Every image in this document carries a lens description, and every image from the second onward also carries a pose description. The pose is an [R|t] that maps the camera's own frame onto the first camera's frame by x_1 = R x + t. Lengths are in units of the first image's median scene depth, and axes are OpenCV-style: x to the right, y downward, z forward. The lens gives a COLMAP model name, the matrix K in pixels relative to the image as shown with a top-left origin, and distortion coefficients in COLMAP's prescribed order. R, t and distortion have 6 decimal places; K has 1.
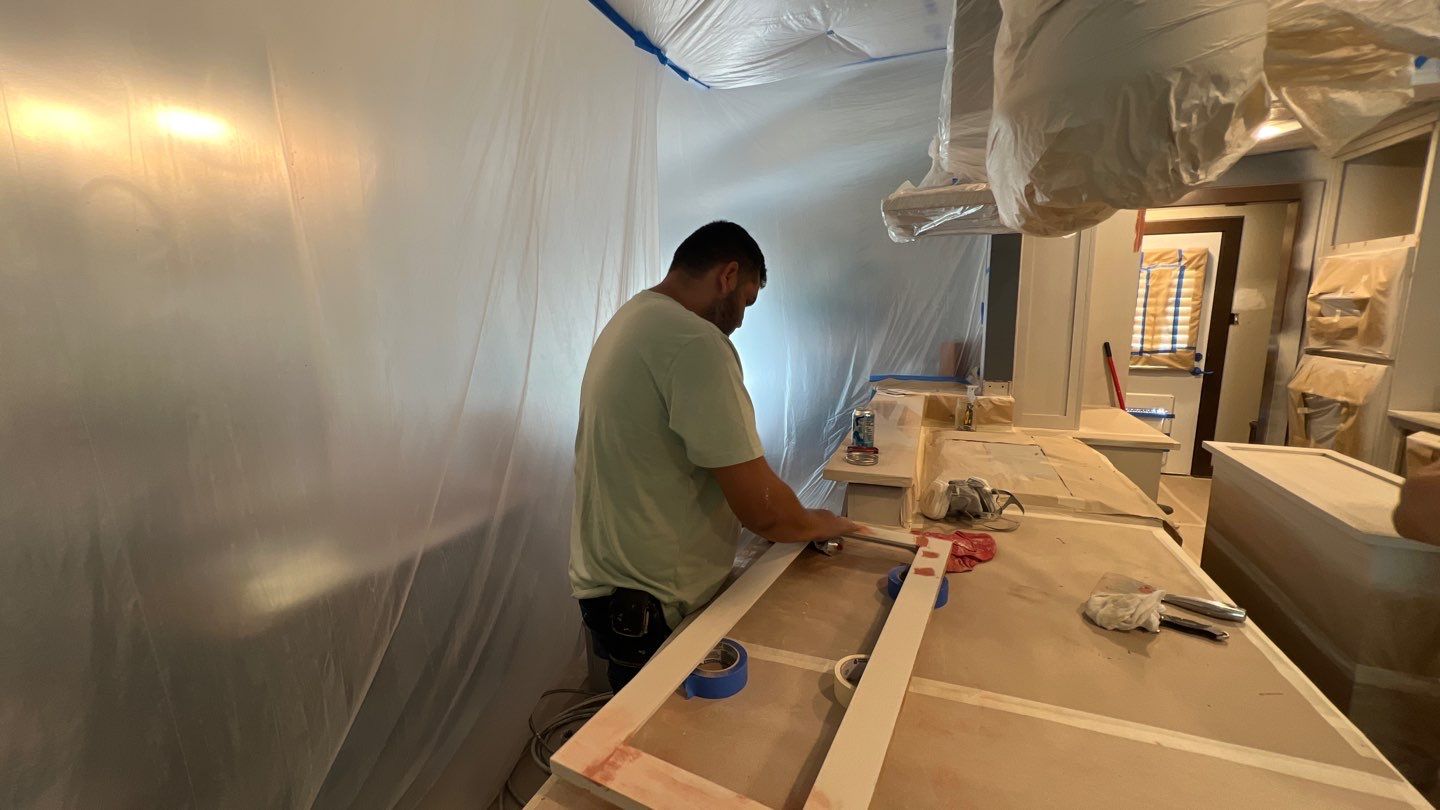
lens RADIAL K [[575.0, 0, 714.9], [0, 575.0, 401.5], [0, 0, 1]] dist [-0.003527, 0.001229]
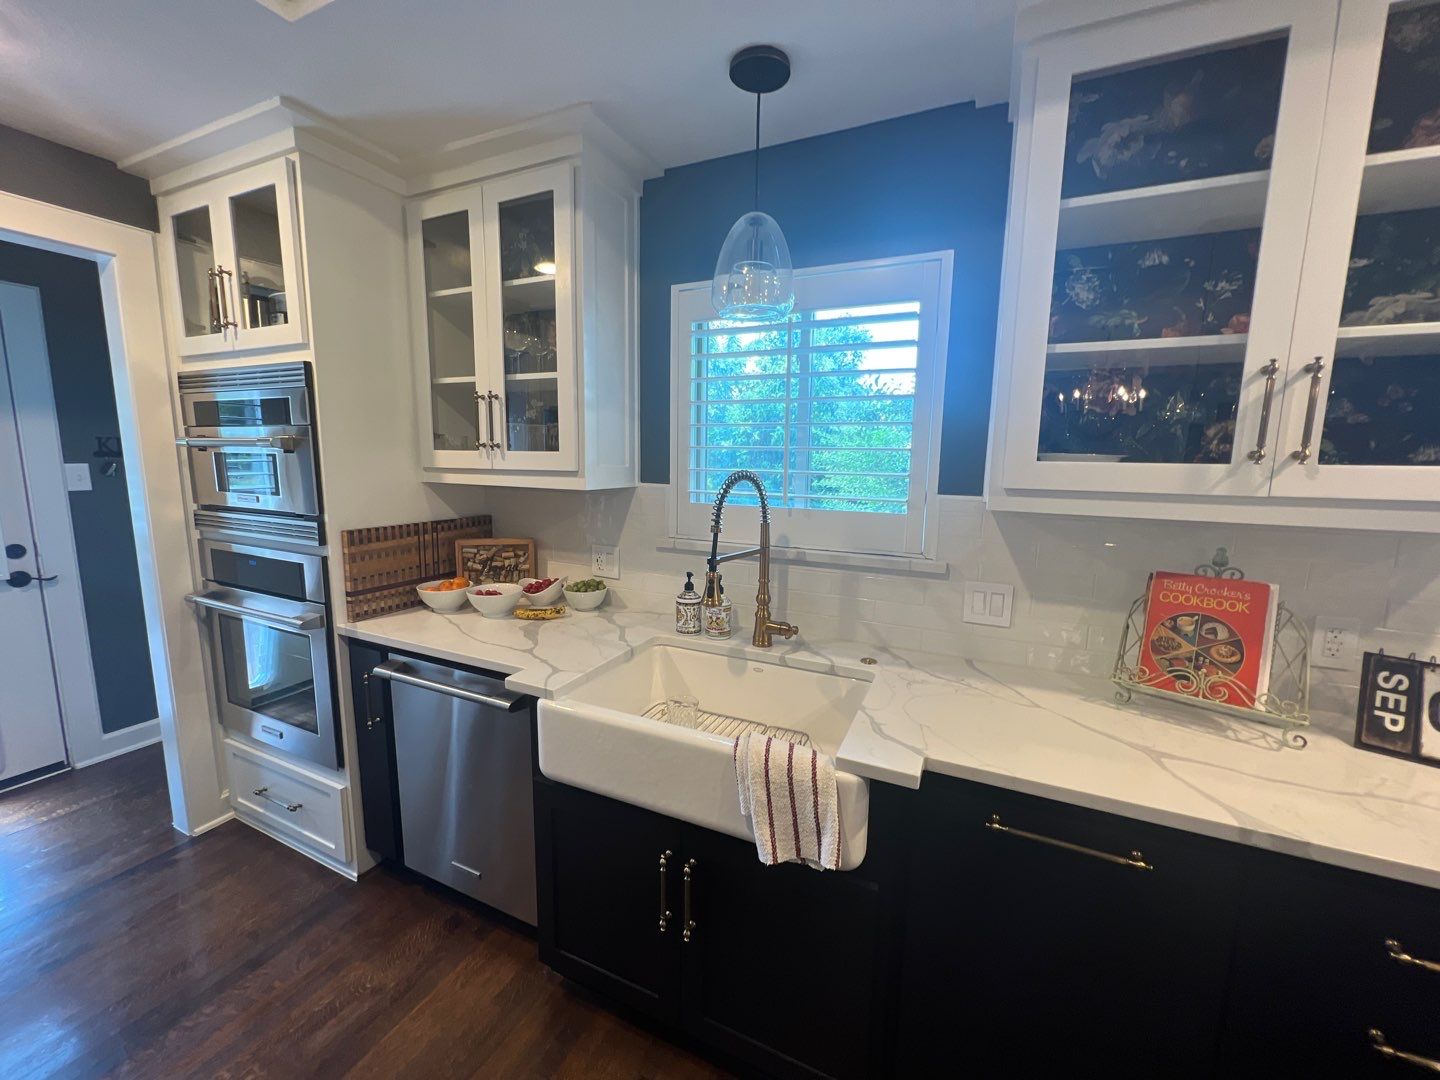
lens RADIAL K [[573.2, 0, 714.2], [0, 573.2, 537.0], [0, 0, 1]] dist [-0.000460, -0.000429]
pose [[0.072749, -0.132219, 0.988547, 0.479747], [0.148375, 0.981579, 0.120367, -0.074056], [-0.986252, 0.137919, 0.091027, 0.419452]]
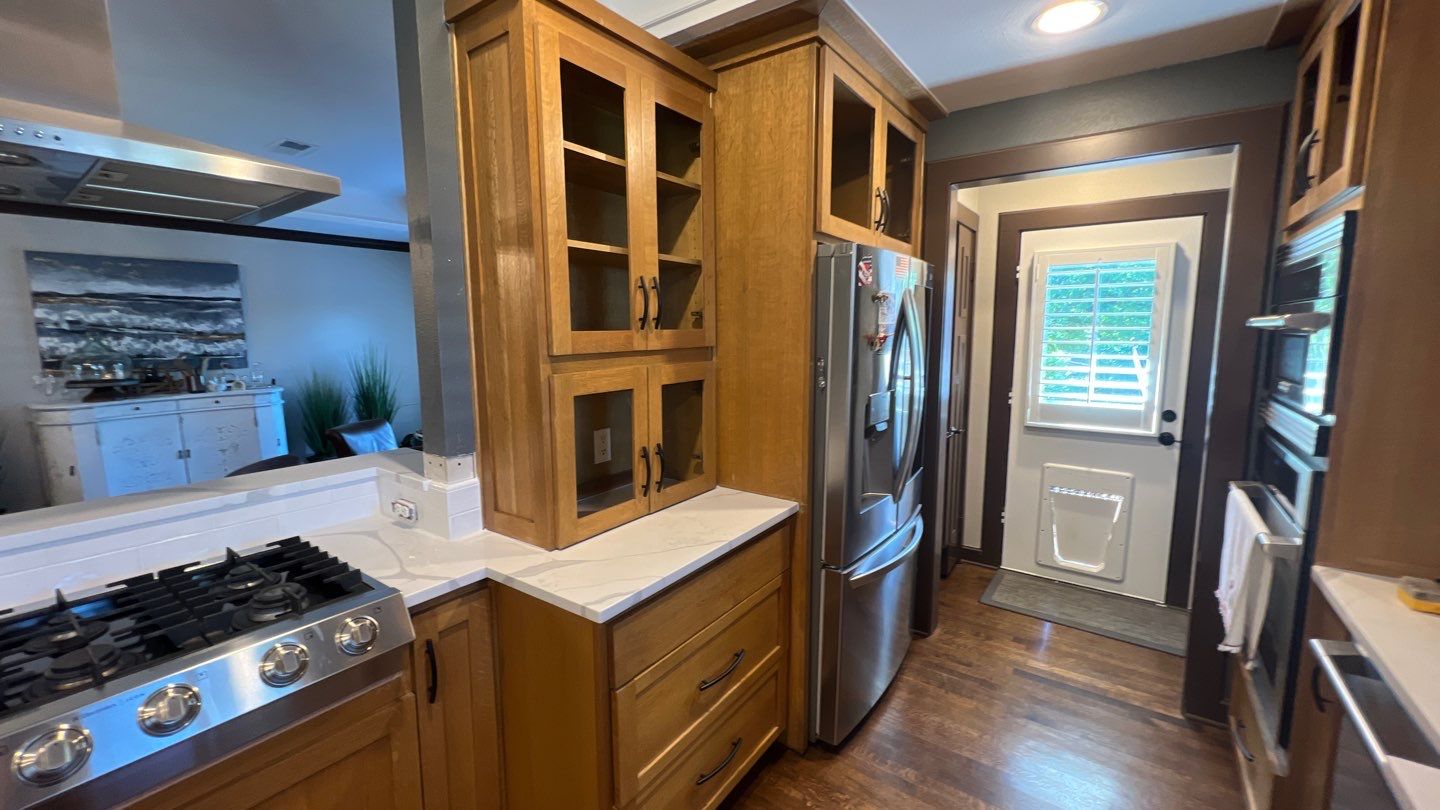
lens RADIAL K [[575.0, 0, 713.2], [0, 575.0, 398.3], [0, 0, 1]] dist [-0.003527, 0.001229]
pose [[0.966403, 0.037961, -0.254214, 0.655381], [-0.049106, 0.998084, -0.037636, -0.061470], [0.252298, 0.048855, 0.966415, 0.341011]]
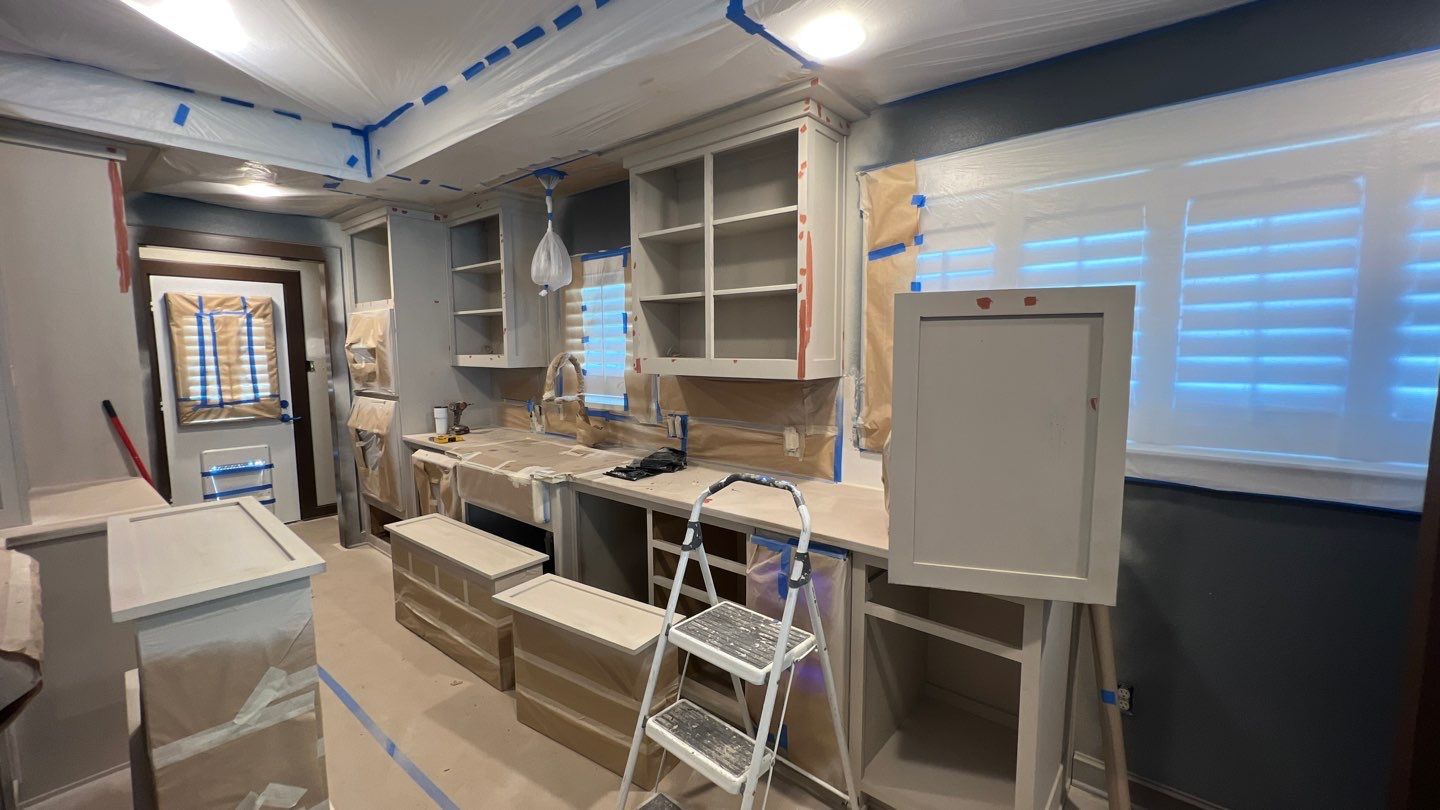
lens RADIAL K [[575.0, 0, 715.1], [0, 575.0, 402.4], [0, 0, 1]] dist [-0.003527, 0.001229]
pose [[0.324402, -0.083776, 0.942202, 0.169415], [0.157497, 0.986950, 0.033528, 0.006814], [-0.932716, 0.137518, 0.333363, -0.060151]]
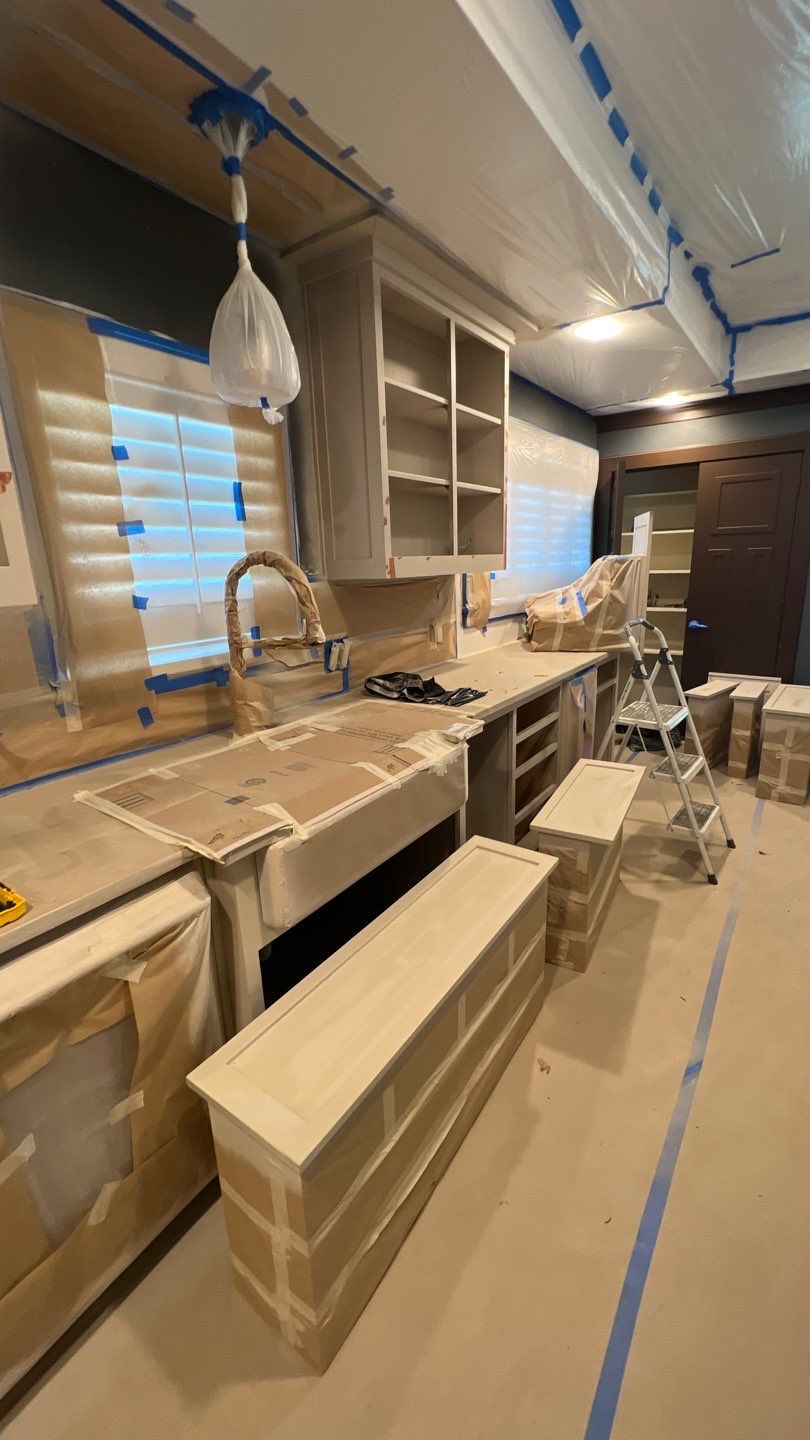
lens RADIAL K [[575.0, 0, 406.4], [0, 575.0, 715.1], [0, 0, 1]] dist [-0.003527, 0.001229]
pose [[-0.966358, -0.025037, 0.255978, 0.686374], [0.083966, 0.910009, 0.405997, -0.125335], [-0.243107, 0.413832, -0.877293, 0.812523]]
